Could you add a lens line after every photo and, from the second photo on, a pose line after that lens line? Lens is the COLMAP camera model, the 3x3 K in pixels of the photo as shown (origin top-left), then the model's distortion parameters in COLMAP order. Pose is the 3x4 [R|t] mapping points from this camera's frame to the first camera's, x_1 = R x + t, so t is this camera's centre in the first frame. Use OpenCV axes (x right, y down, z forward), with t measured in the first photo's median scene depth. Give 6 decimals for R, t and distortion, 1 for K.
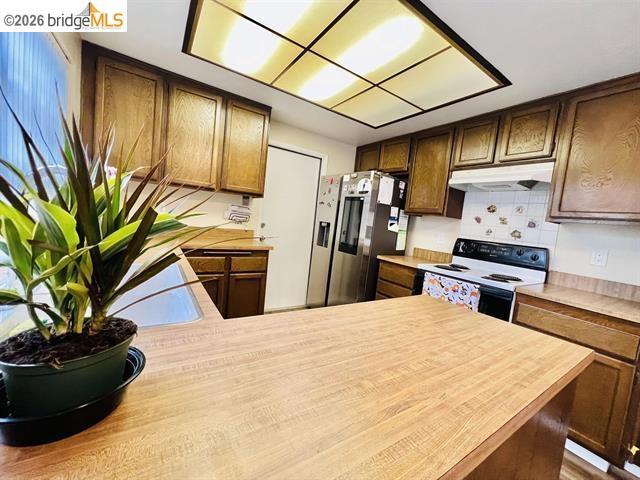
lens RADIAL K [[256.3, 0, 309.1], [0, 256.3, 239.9], [0, 0, 1]] dist [-0.000260, -0.000037]
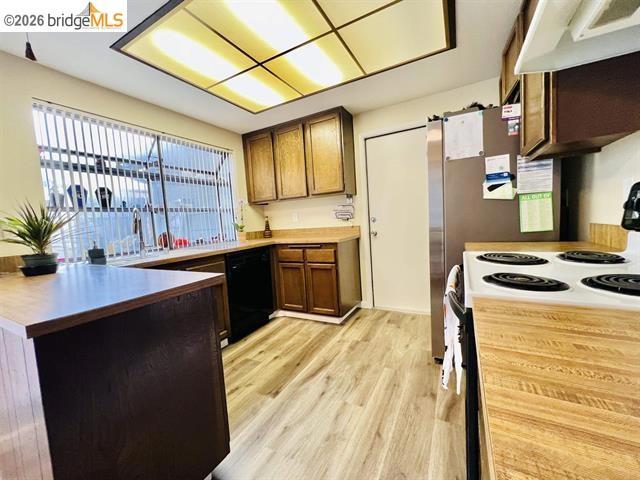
lens RADIAL K [[256.3, 0, 315.7], [0, 256.3, 240.4], [0, 0, 1]] dist [-0.000260, -0.000037]
pose [[0.468197, -0.063384, -0.881348, 0.696856], [0.039286, 0.997931, -0.050899, 0.077316], [0.882751, -0.010794, 0.469718, 0.422615]]
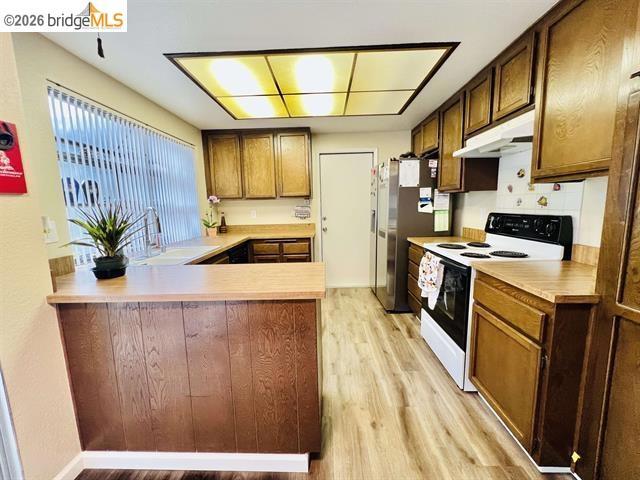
lens RADIAL K [[256.1, 0, 317.2], [0, 256.1, 239.5], [0, 0, 1]] dist [0.007855, -0.000278]
pose [[0.818136, -0.047488, -0.573060, 0.606826], [0.063105, 0.997980, 0.007392, 0.041287], [0.571551, -0.042211, 0.819480, -0.060462]]
